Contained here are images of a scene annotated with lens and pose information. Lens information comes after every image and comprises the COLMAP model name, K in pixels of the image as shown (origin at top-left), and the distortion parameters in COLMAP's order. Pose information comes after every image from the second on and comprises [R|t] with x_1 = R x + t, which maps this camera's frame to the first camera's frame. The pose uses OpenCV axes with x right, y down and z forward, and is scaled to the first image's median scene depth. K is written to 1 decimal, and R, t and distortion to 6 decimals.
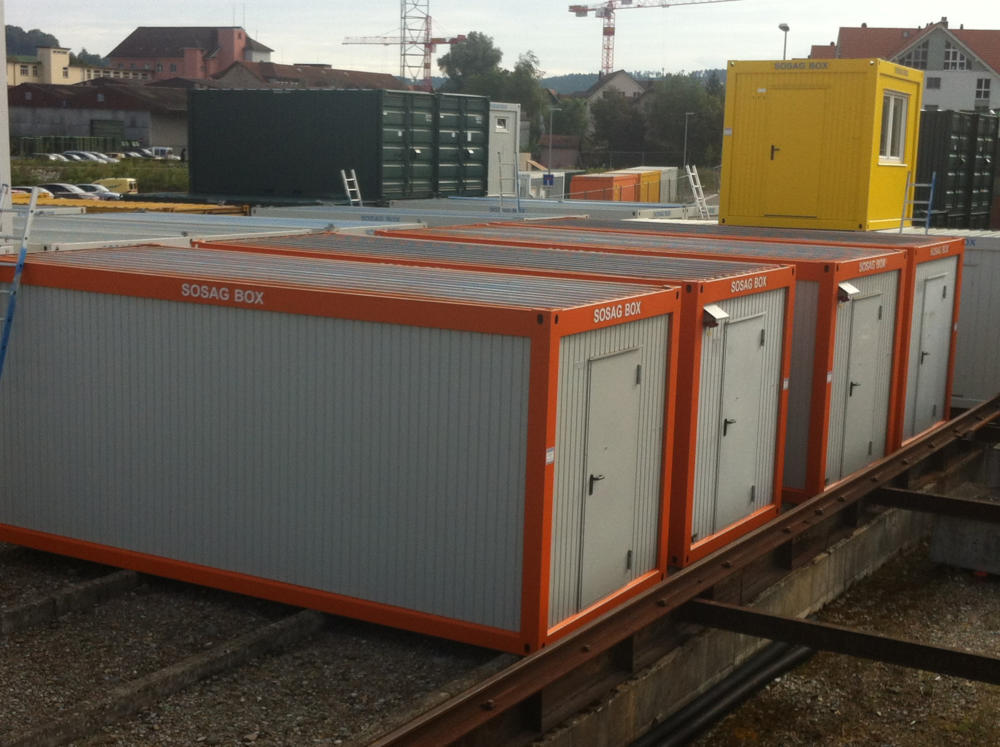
lens RADIAL K [[1540.3, 0, 500.0], [0, 1540.3, 373.5], [0, 0, 1]] dist [0.053599, 0.041538]
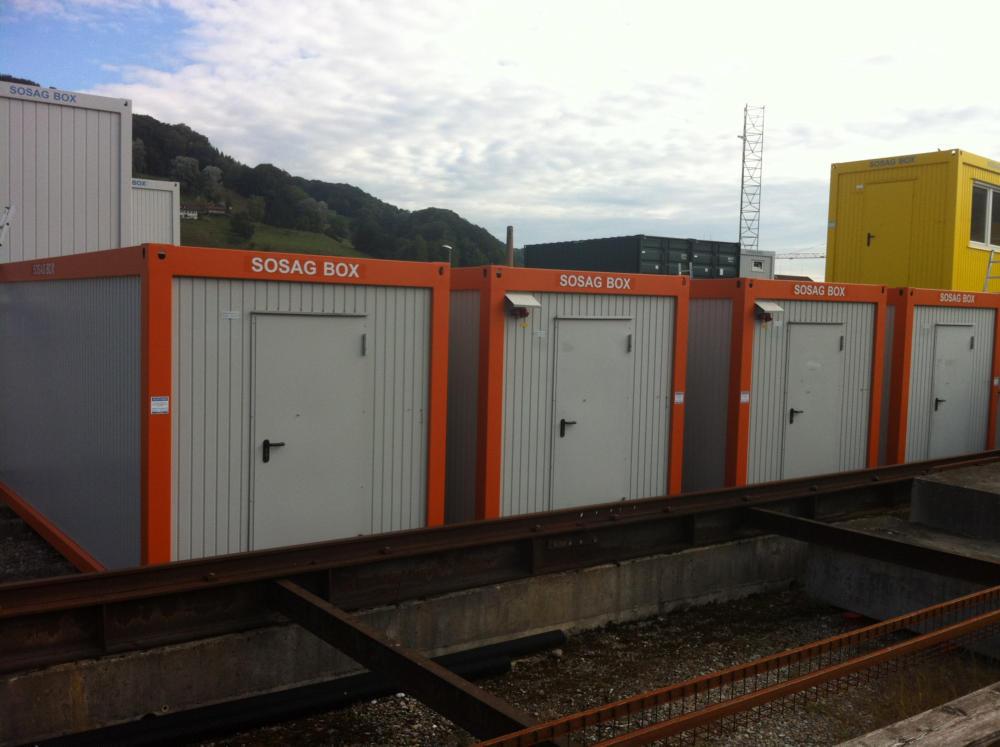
lens RADIAL K [[956.7, 0, 500.0], [0, 956.7, 373.5], [0, 0, 1]] dist [0.121696, -0.394606]
pose [[0.918343, 0.018458, -0.395355, 0.309005], [-0.059843, 0.993903, -0.092601, 0.052390], [0.391235, 0.108699, 0.913849, 0.384602]]
